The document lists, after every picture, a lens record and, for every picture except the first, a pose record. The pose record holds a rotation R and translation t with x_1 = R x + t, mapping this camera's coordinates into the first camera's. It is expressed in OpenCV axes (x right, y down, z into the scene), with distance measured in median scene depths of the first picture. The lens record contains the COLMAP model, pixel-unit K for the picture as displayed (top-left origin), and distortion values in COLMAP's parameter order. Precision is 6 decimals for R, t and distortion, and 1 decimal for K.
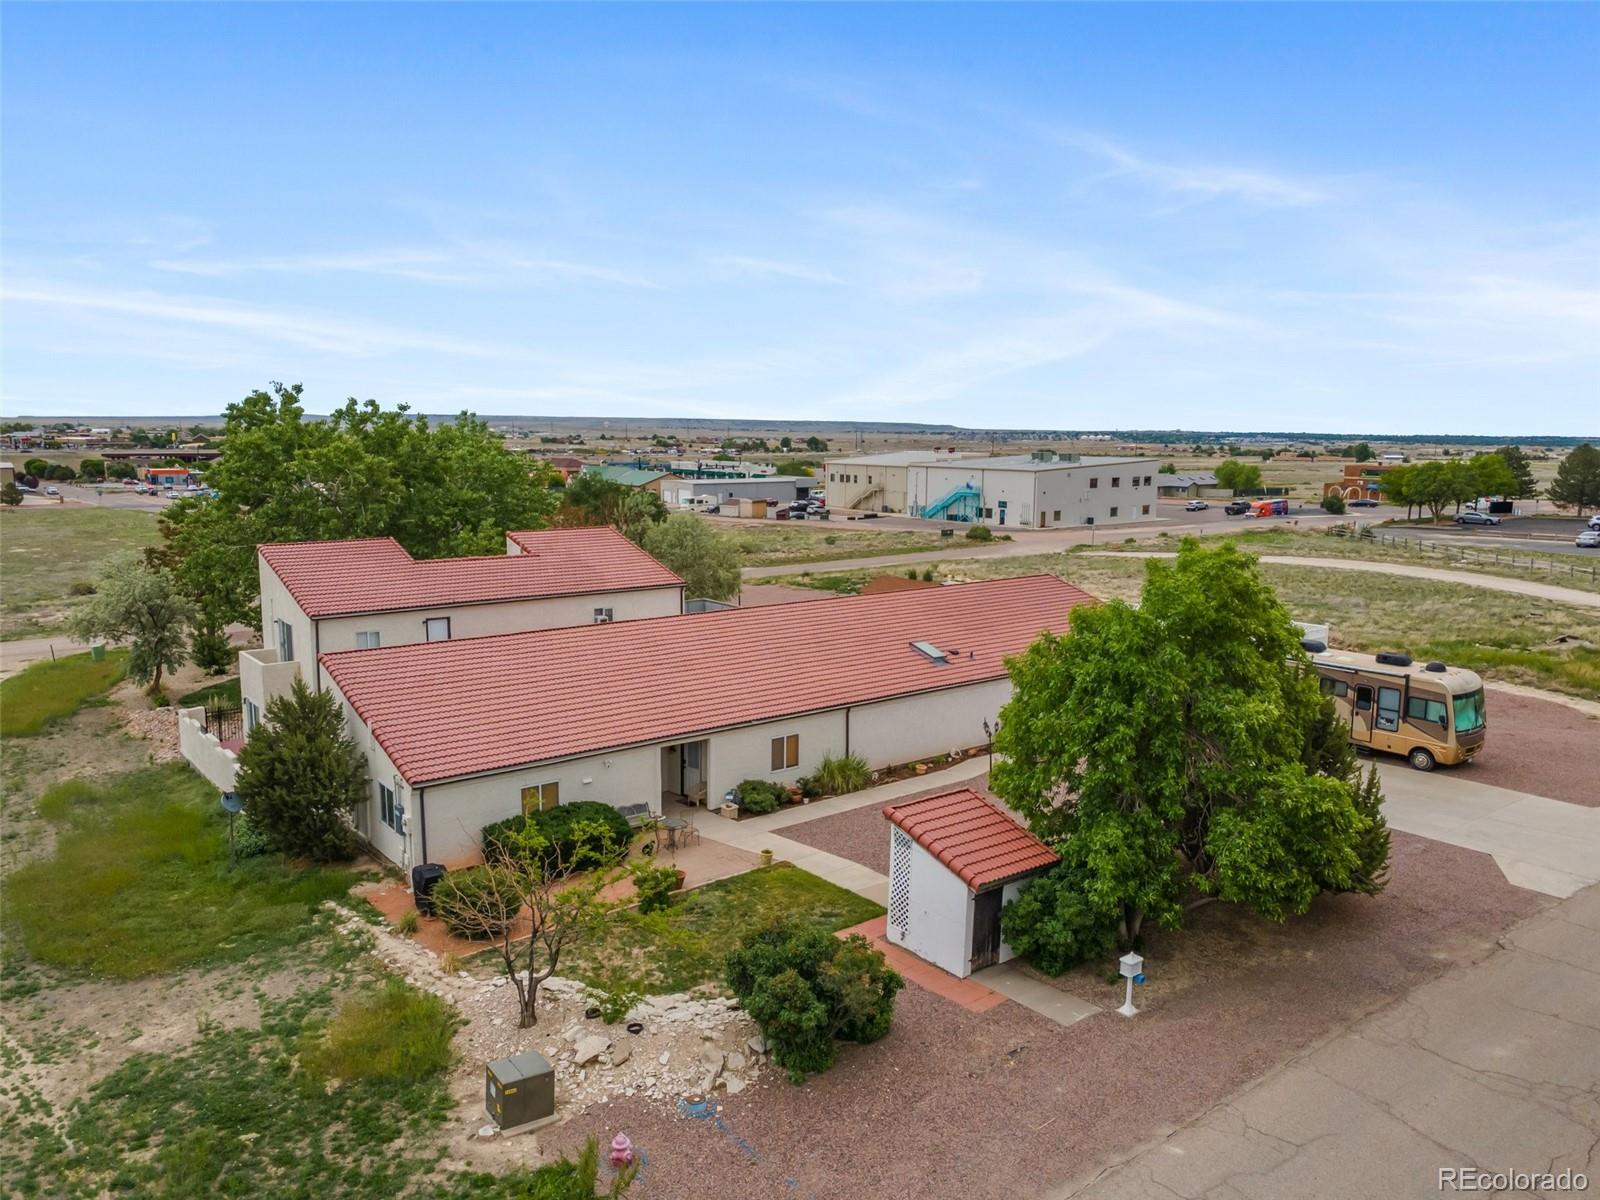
lens RADIAL K [[1160.6, 0, 800.0], [0, 1160.6, 600.0], [0, 0, 1]] dist [0.003716, 0.054997]
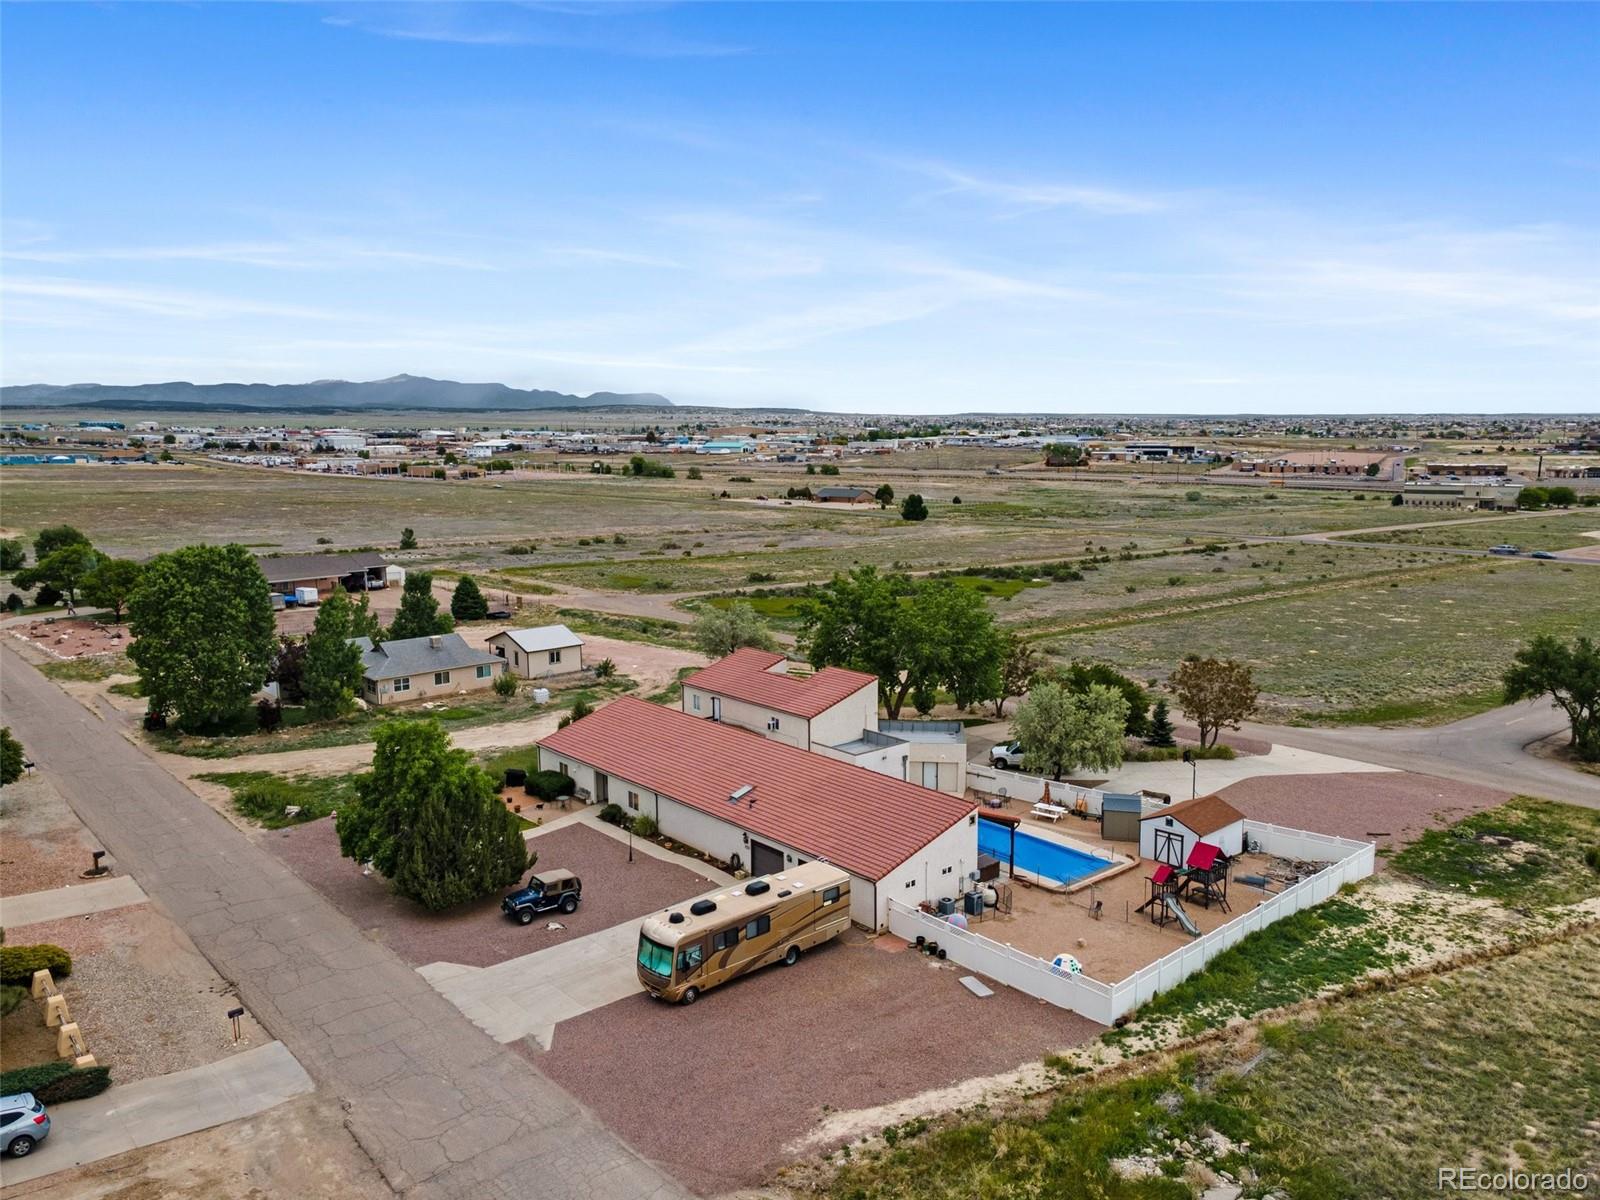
lens RADIAL K [[1160.6, 0, 800.0], [0, 1160.6, 600.0], [0, 0, 1]] dist [0.003716, 0.054997]
pose [[0.056781, 0.137053, -0.988935, 1.691487], [-0.142480, 0.981507, 0.127843, -0.437351], [0.988168, 0.133645, 0.075258, 0.987204]]
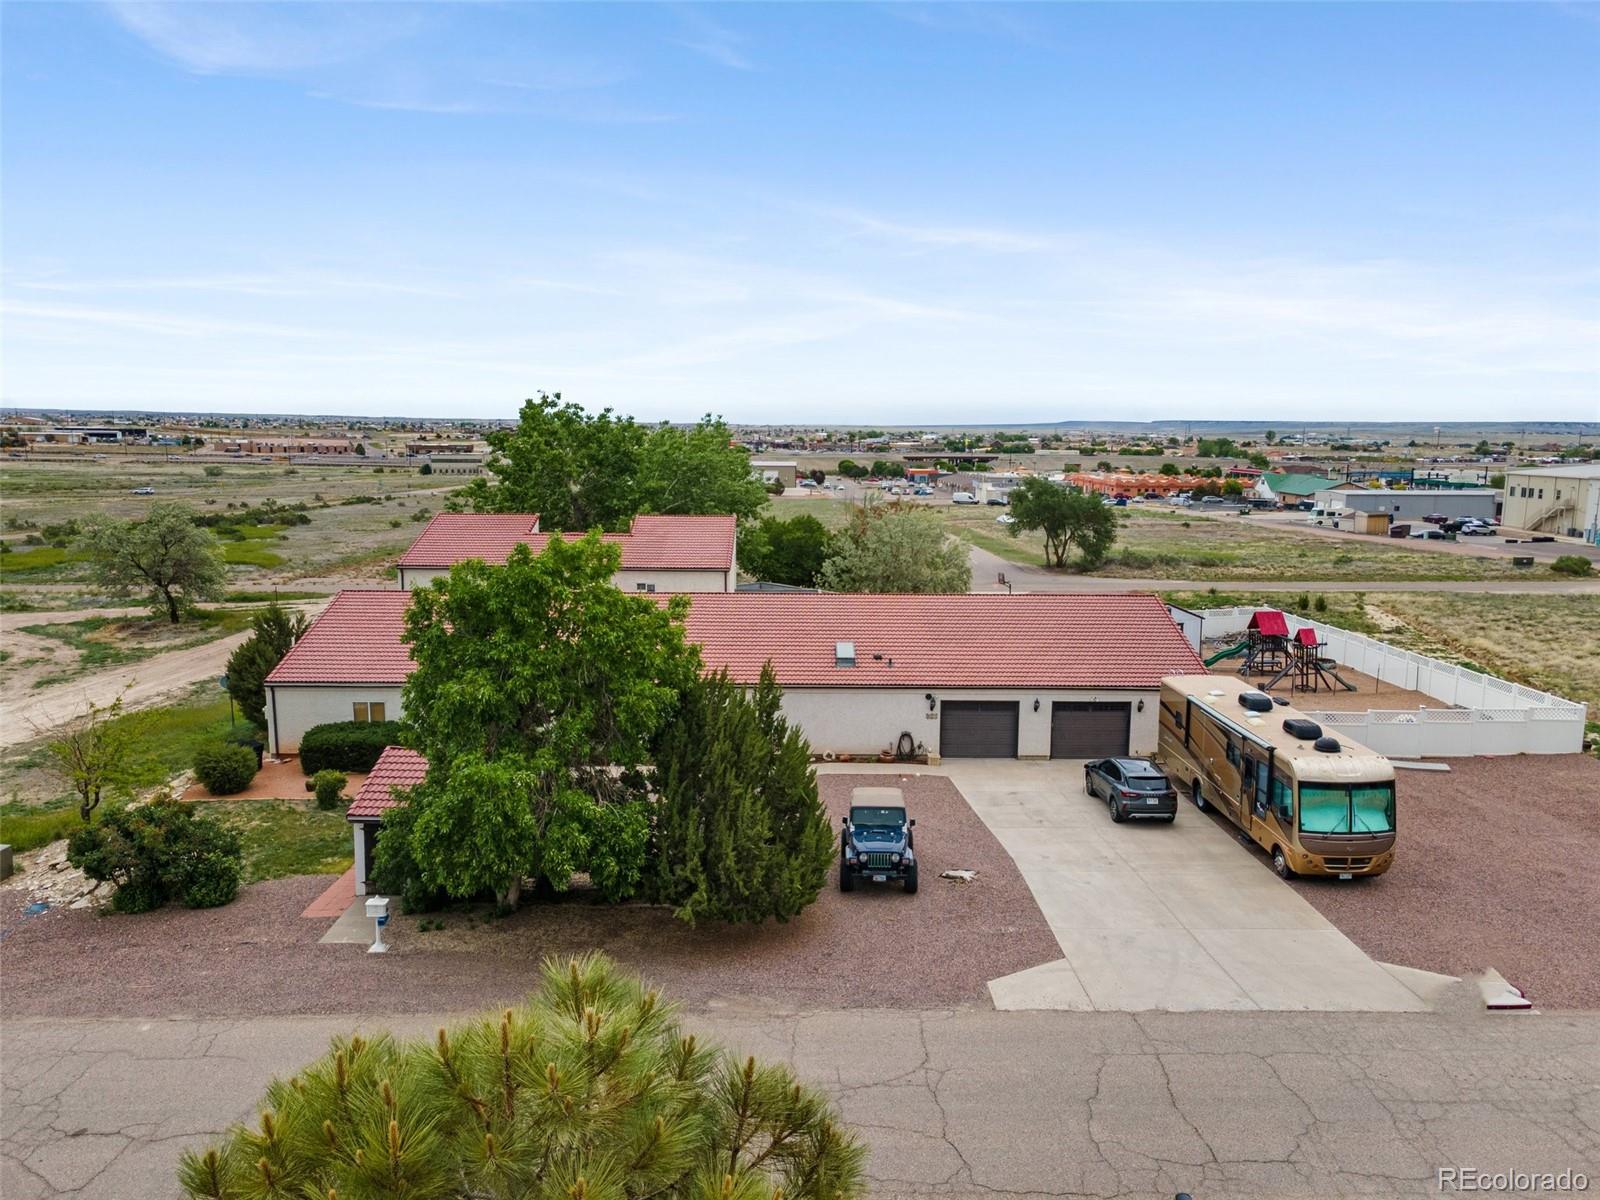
lens RADIAL K [[1160.6, 0, 800.0], [0, 1160.6, 600.0], [0, 0, 1]] dist [0.003716, 0.054997]
pose [[0.796415, 0.087422, -0.598398, 0.707841], [-0.090538, 0.995580, 0.024950, -0.021304], [0.597935, 0.034307, 0.800810, 0.201099]]
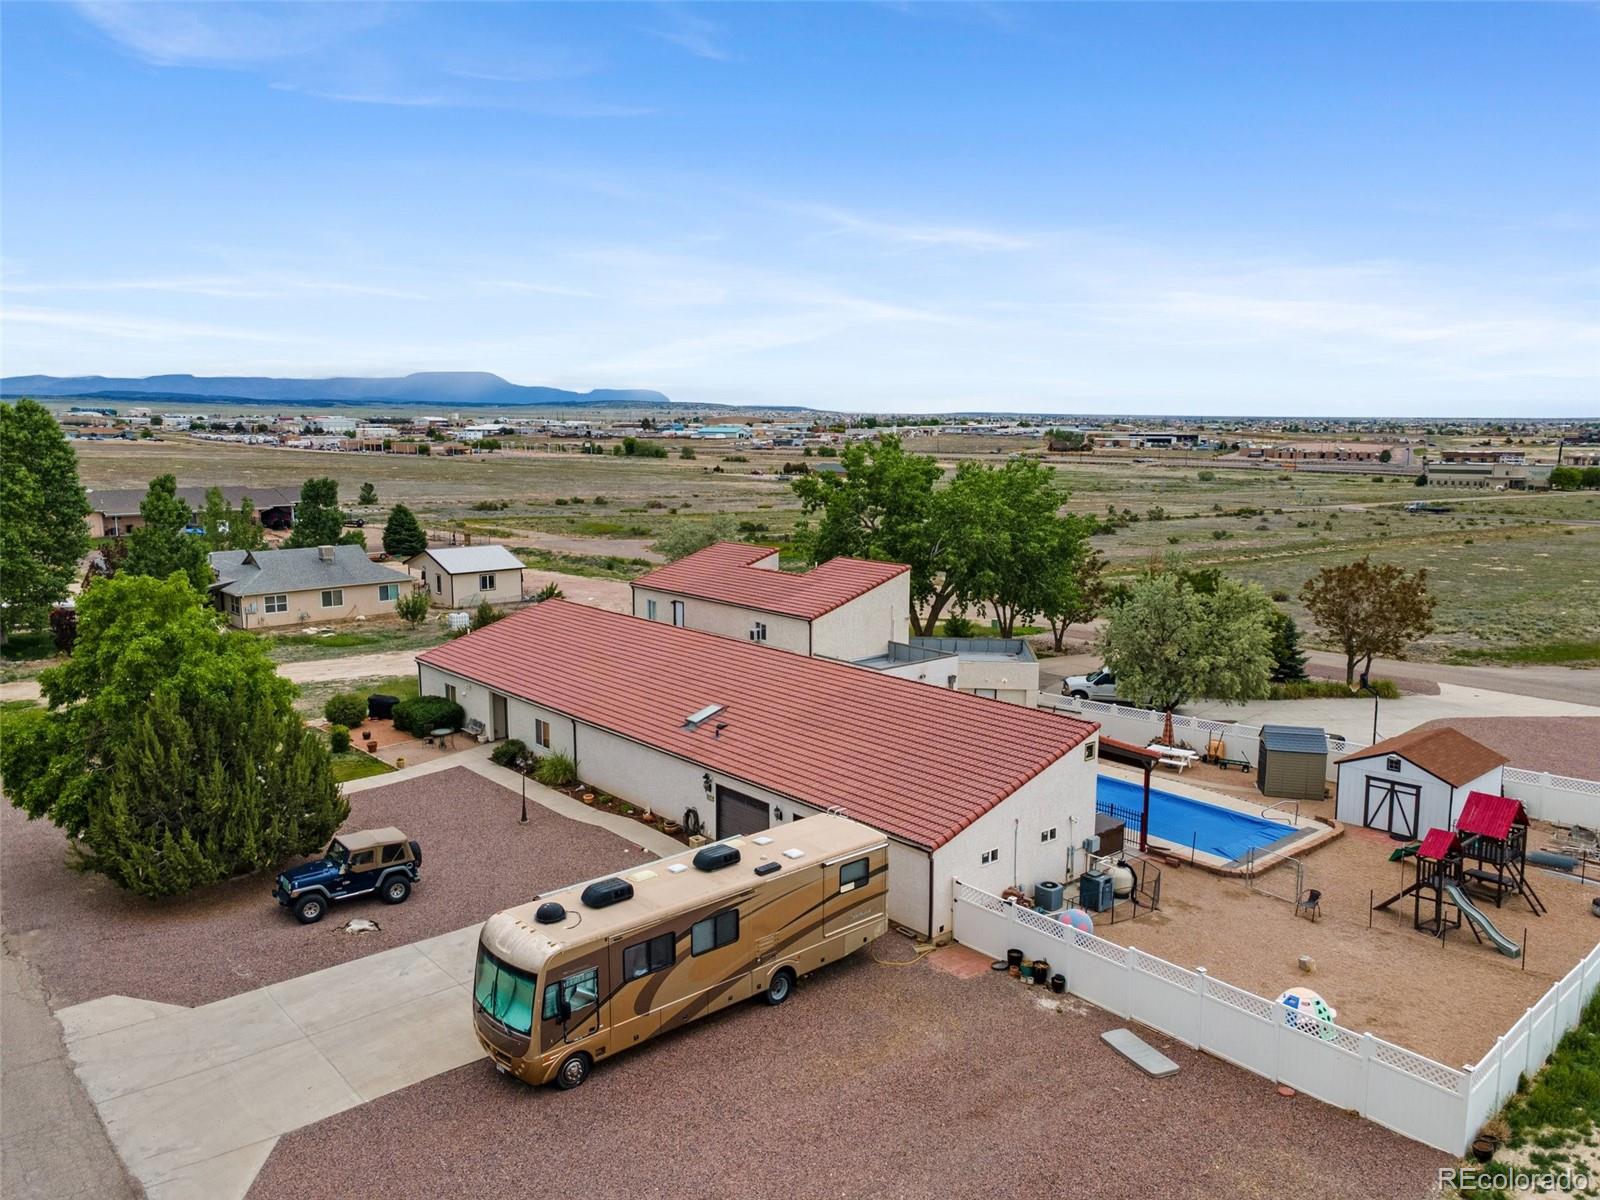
lens RADIAL K [[1160.6, 0, 800.0], [0, 1160.6, 600.0], [0, 0, 1]] dist [0.003716, 0.054997]
pose [[0.059671, 0.142773, -0.987955, 1.118060], [-0.151859, 0.979497, 0.132378, -0.200048], [0.986599, 0.142131, 0.080129, 1.051935]]
